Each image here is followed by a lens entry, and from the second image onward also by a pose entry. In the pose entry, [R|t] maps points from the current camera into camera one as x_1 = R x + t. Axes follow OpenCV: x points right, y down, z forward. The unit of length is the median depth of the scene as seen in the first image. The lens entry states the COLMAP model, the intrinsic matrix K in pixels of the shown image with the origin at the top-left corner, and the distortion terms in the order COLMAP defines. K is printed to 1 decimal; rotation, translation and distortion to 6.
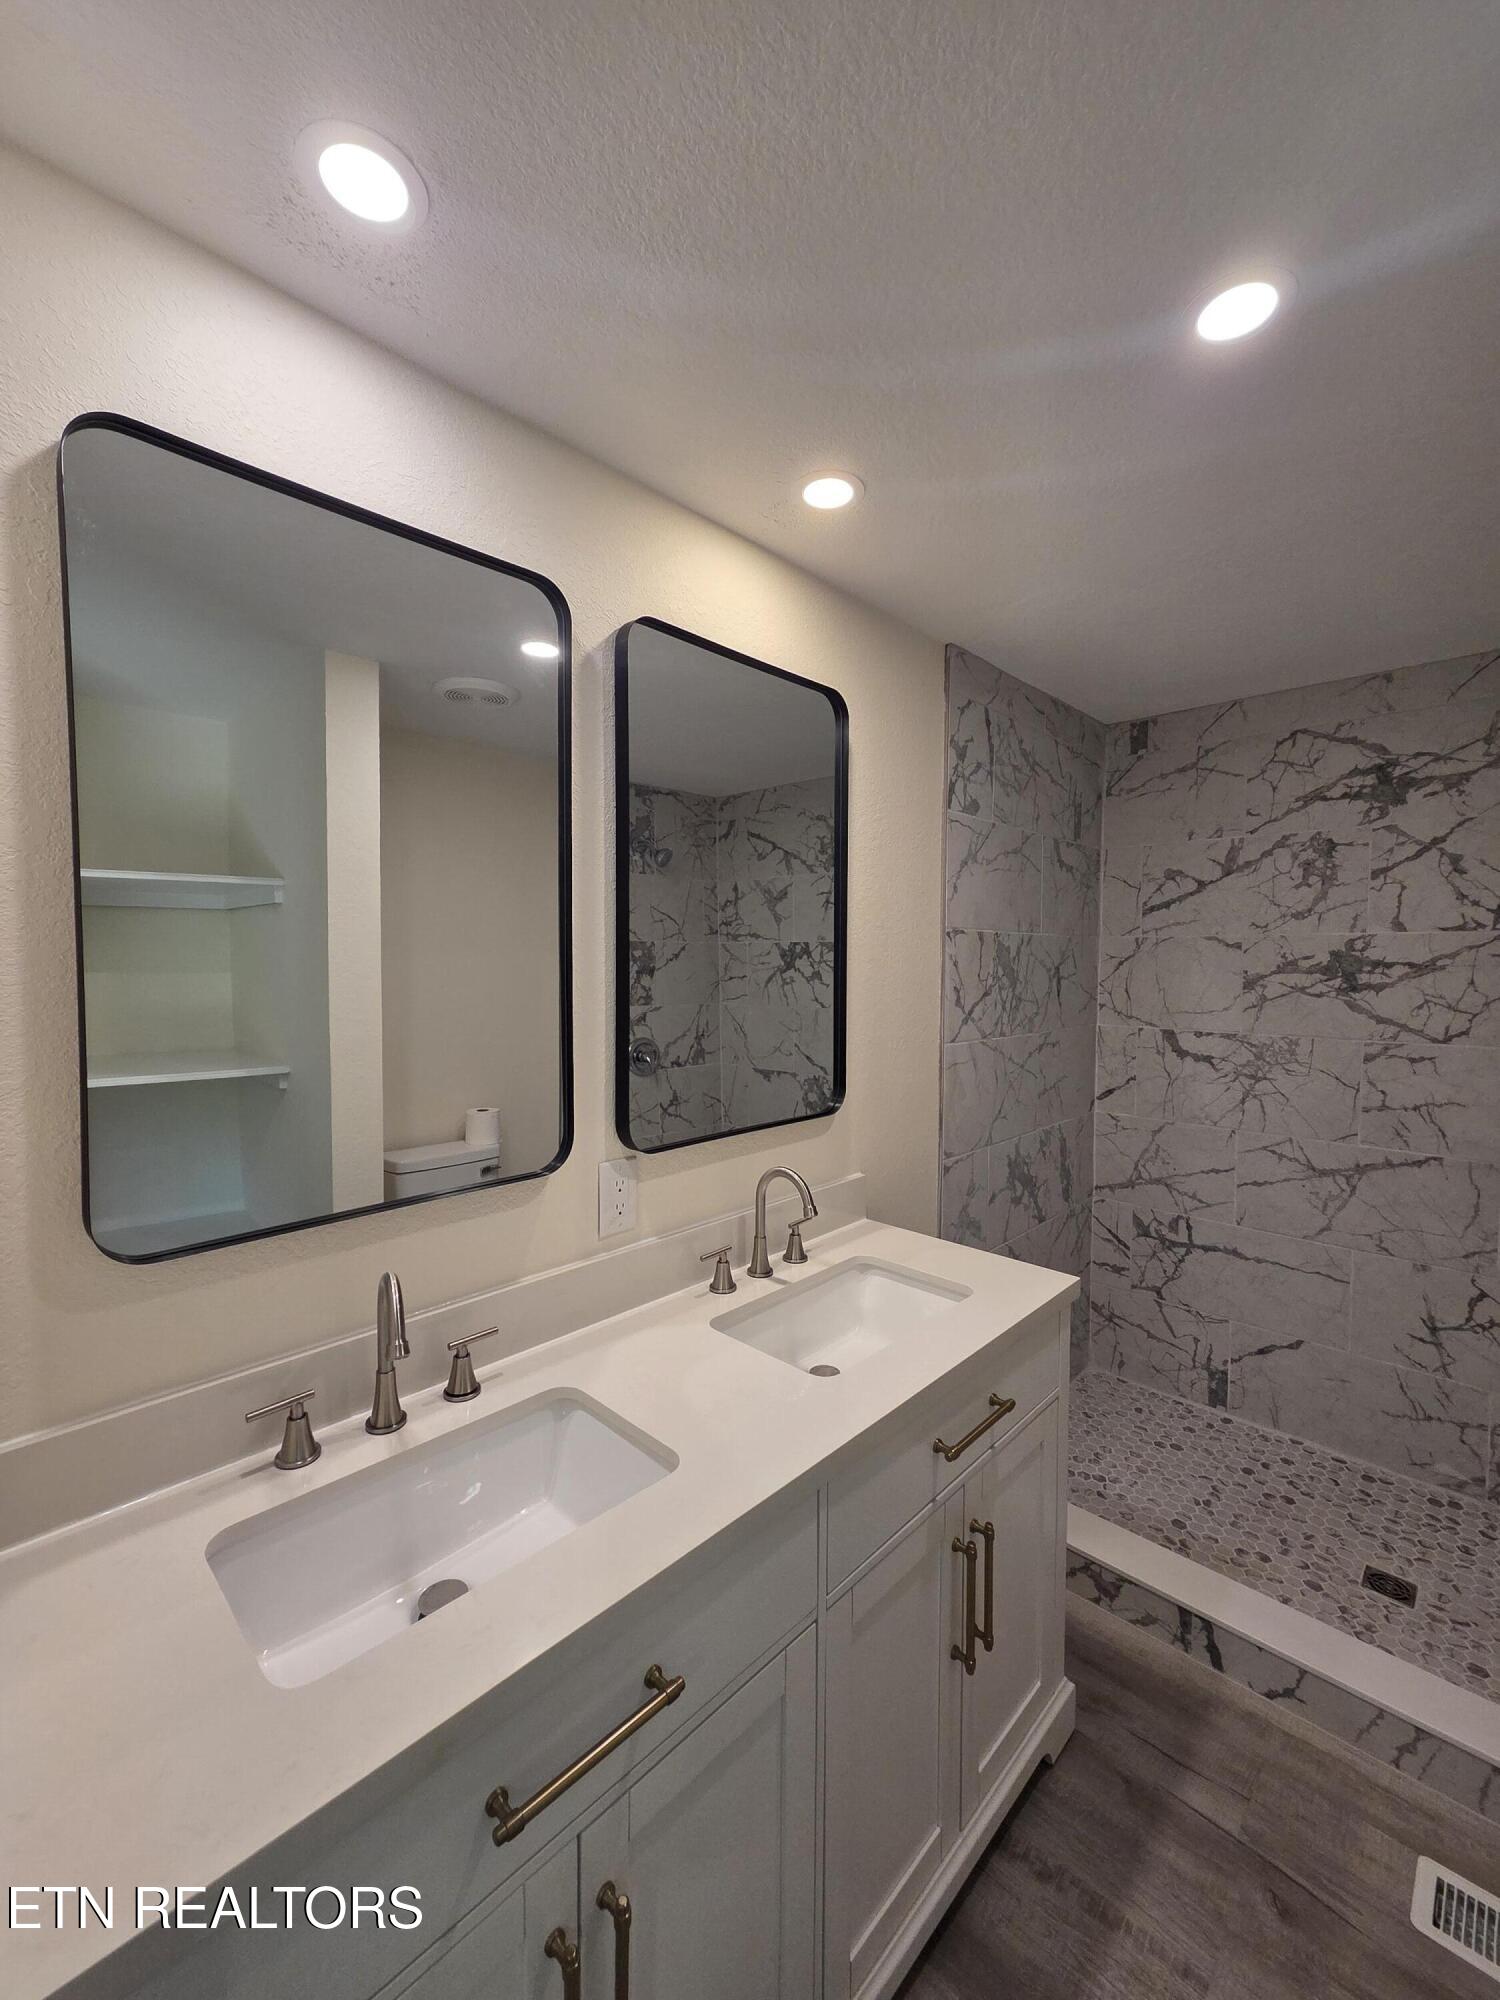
lens RADIAL K [[815.6, 0, 739.3], [0, 815.6, 987.8], [0, 0, 1]] dist [0.001597, -0.002475]
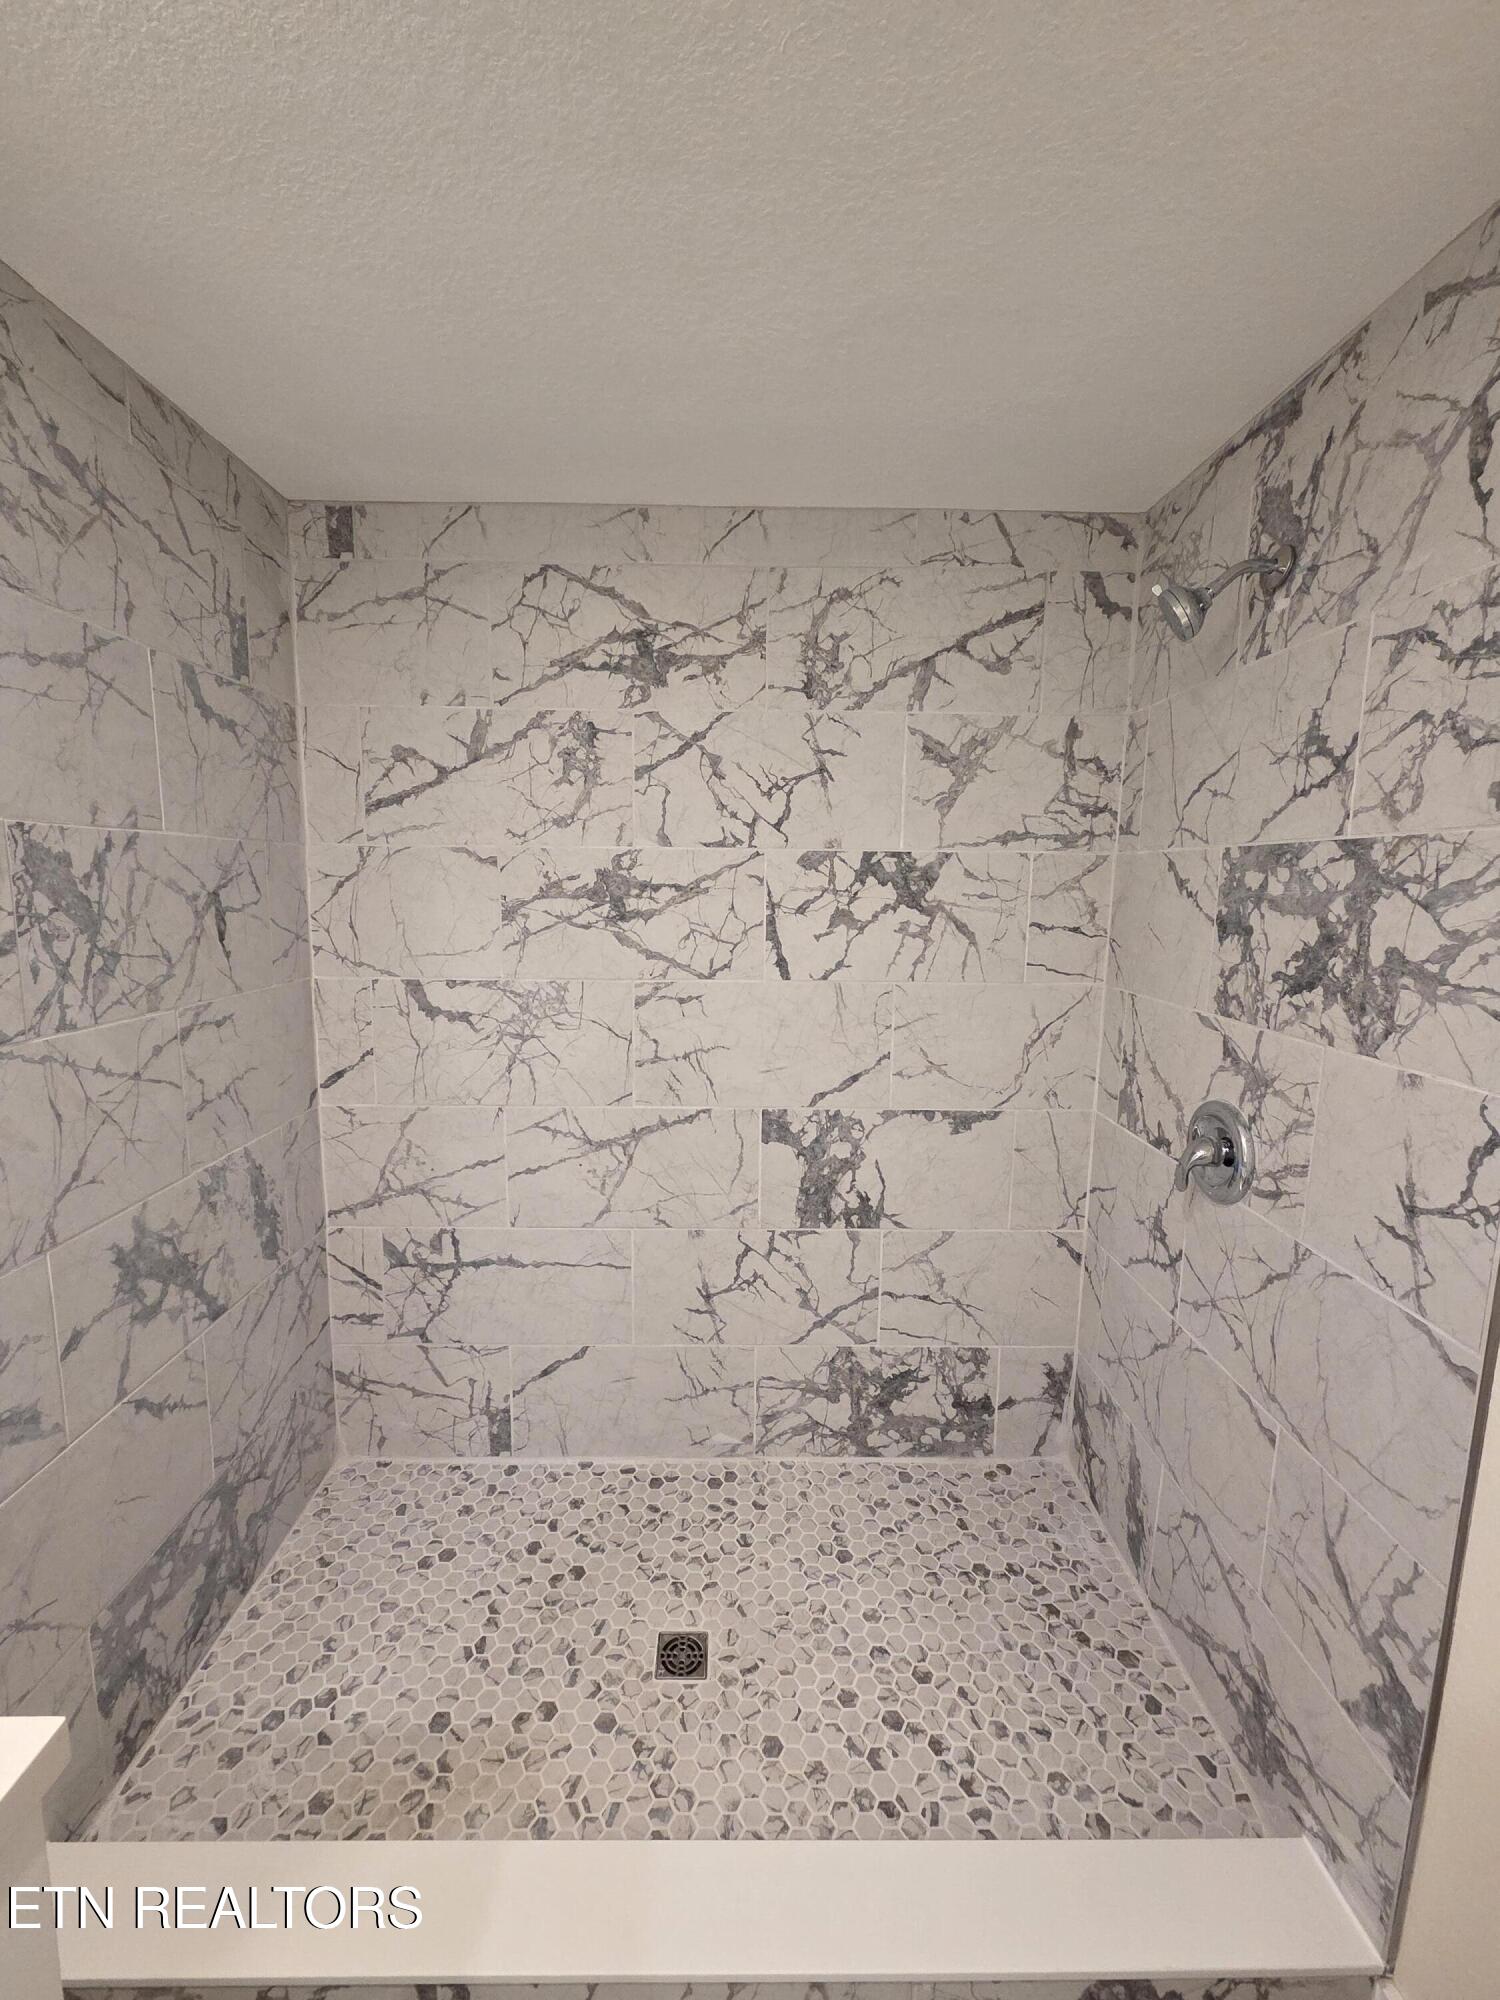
lens RADIAL K [[818.6, 0, 741.4], [0, 818.6, 988.2], [0, 0, 1]] dist [0.002166, 0.000928]
pose [[0.707588, -0.090255, 0.700837, 0.259762], [0.018553, 0.993840, 0.109257, -0.014948], [-0.706381, -0.064306, 0.704905, 0.337869]]
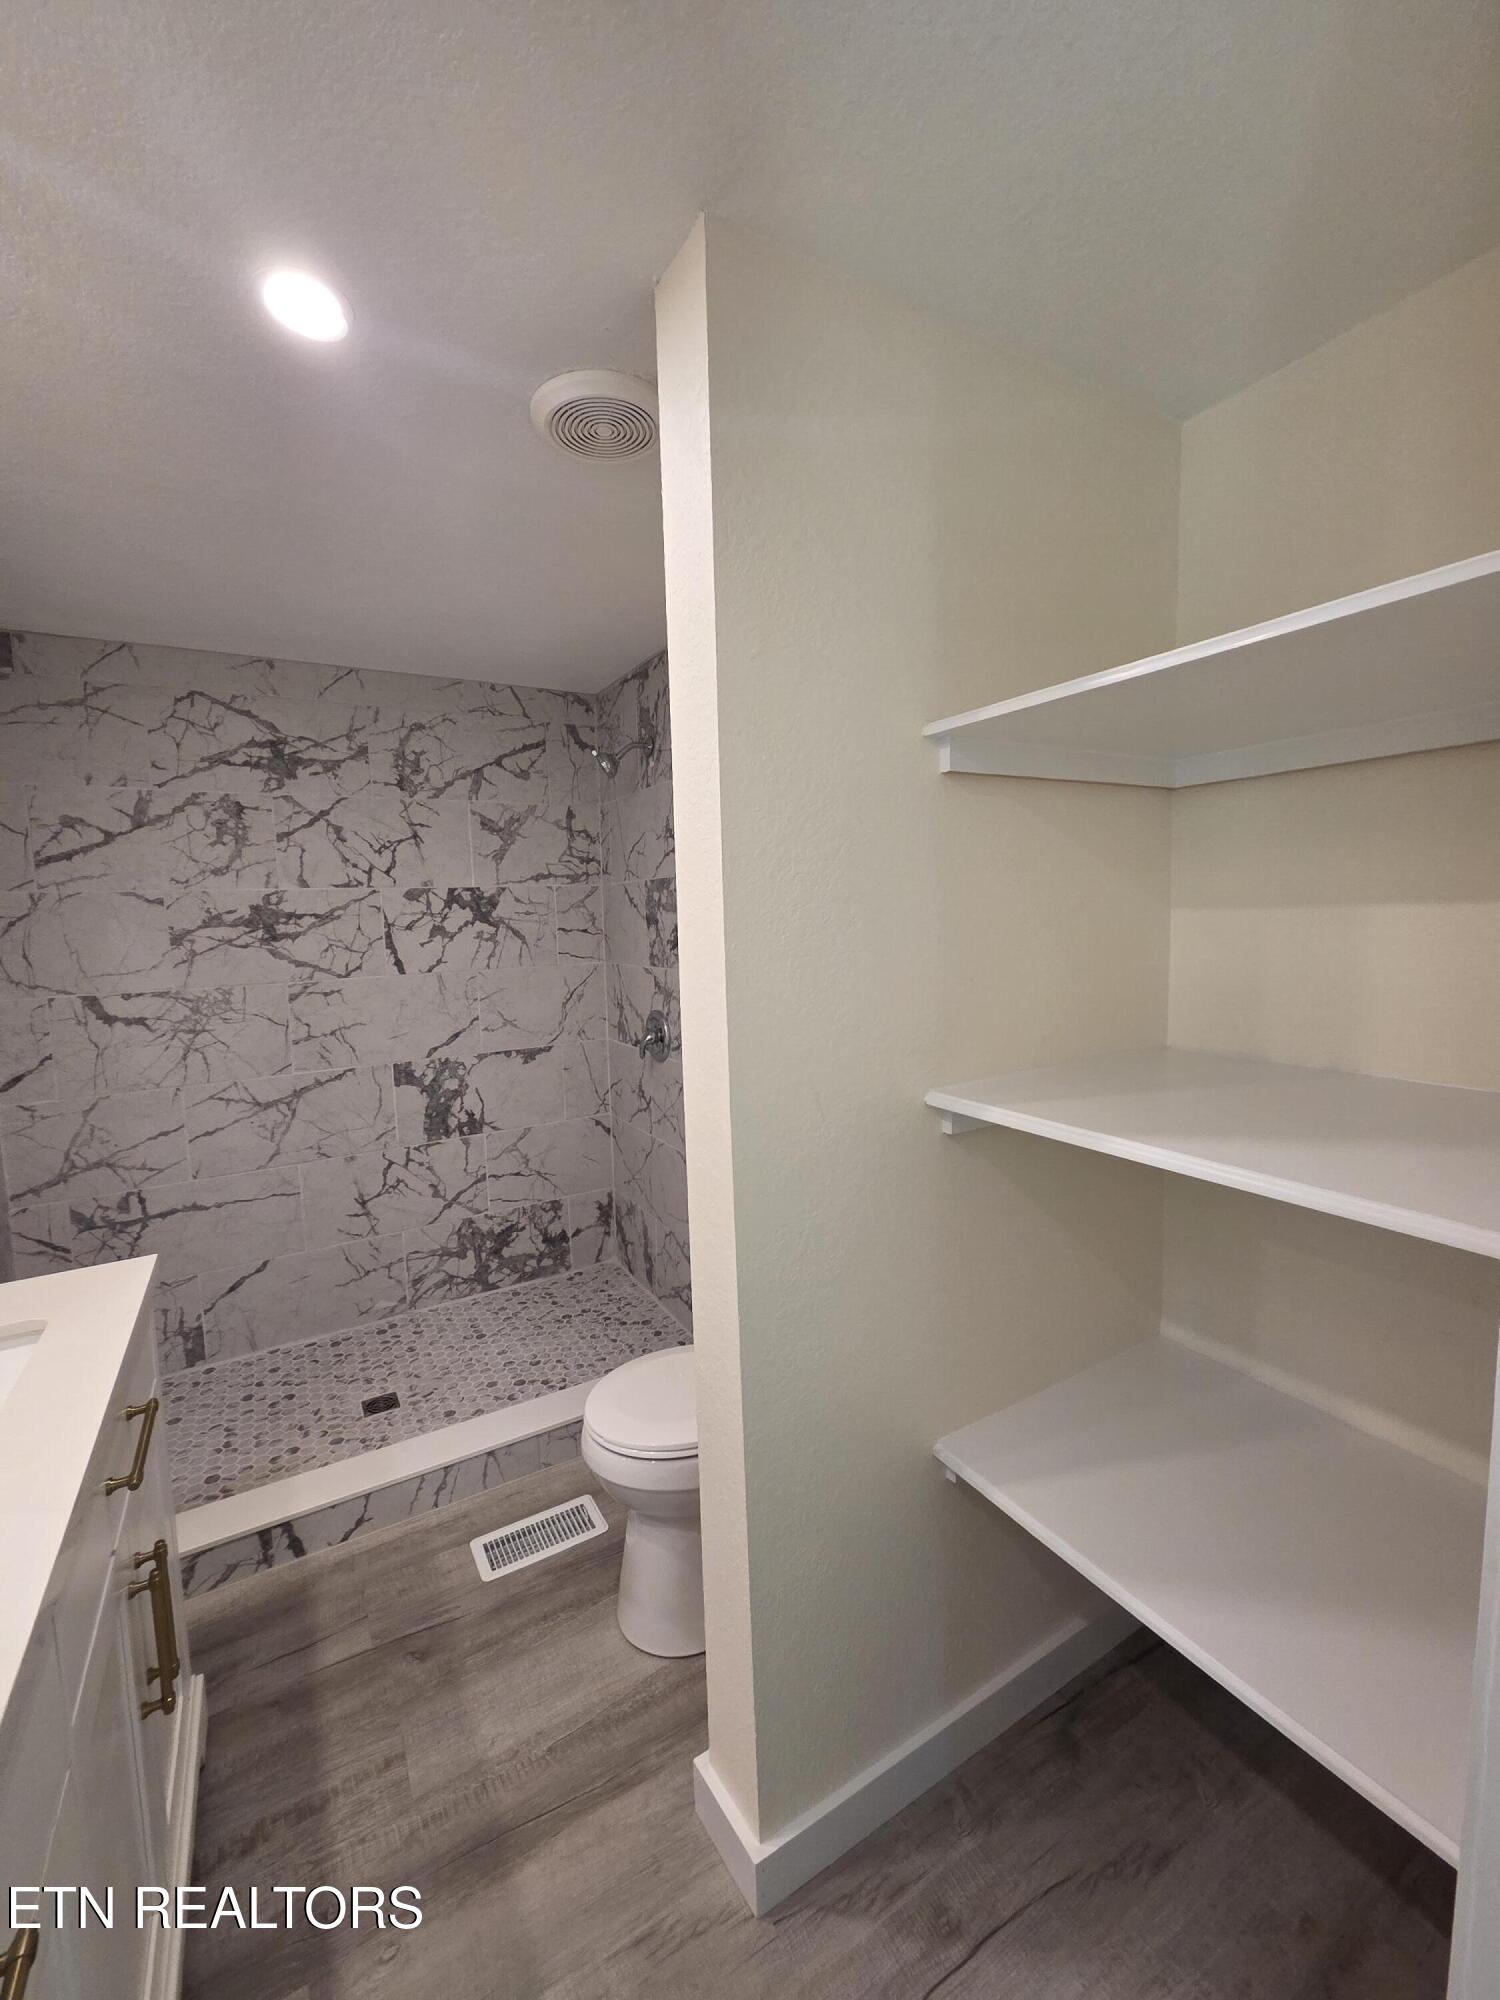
lens RADIAL K [[818.6, 0, 741.4], [0, 818.6, 988.2], [0, 0, 1]] dist [0.002166, 0.000928]
pose [[0.266845, -0.101565, 0.958373, -0.166548], [0.069191, 0.993884, 0.086064, 0.016707], [-0.961253, 0.043345, 0.272240, 0.069036]]
